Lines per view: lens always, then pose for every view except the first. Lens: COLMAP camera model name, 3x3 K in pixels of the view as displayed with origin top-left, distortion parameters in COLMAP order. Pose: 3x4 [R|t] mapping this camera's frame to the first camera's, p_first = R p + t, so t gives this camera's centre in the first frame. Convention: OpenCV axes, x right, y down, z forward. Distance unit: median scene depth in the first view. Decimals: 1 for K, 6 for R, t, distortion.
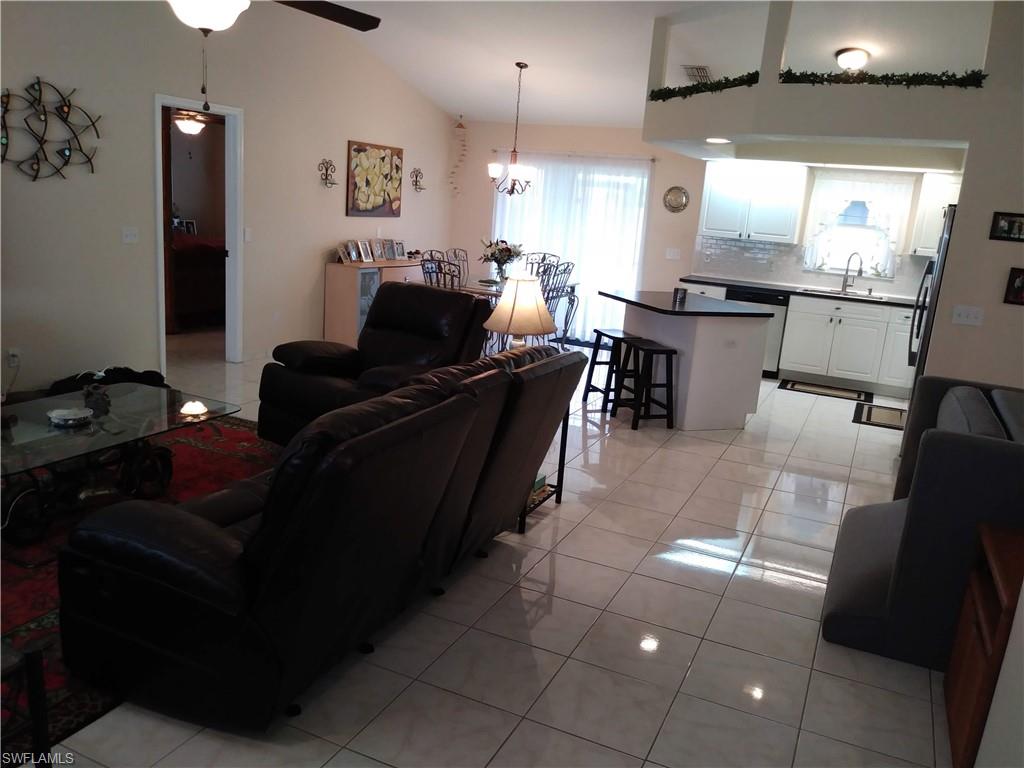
lens RADIAL K [[811.1, 0, 508.7], [0, 811.1, 389.0], [0, 0, 1]] dist [-0.026498, -0.016655]
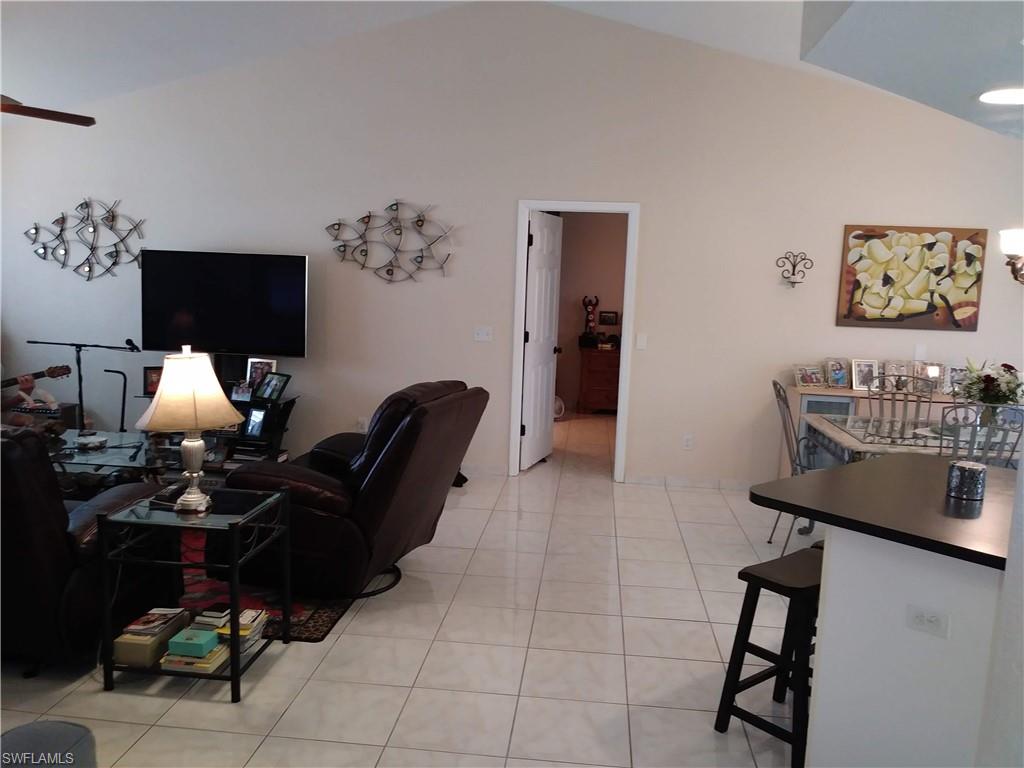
lens RADIAL K [[811.1, 0, 512.2], [0, 811.1, 385.9], [0, 0, 1]] dist [-0.026498, -0.016655]
pose [[0.328301, 0.055402, -0.942947, 0.383638], [-0.225165, 0.974091, -0.021163, -0.076765], [0.917344, 0.219266, 0.332270, 0.484756]]
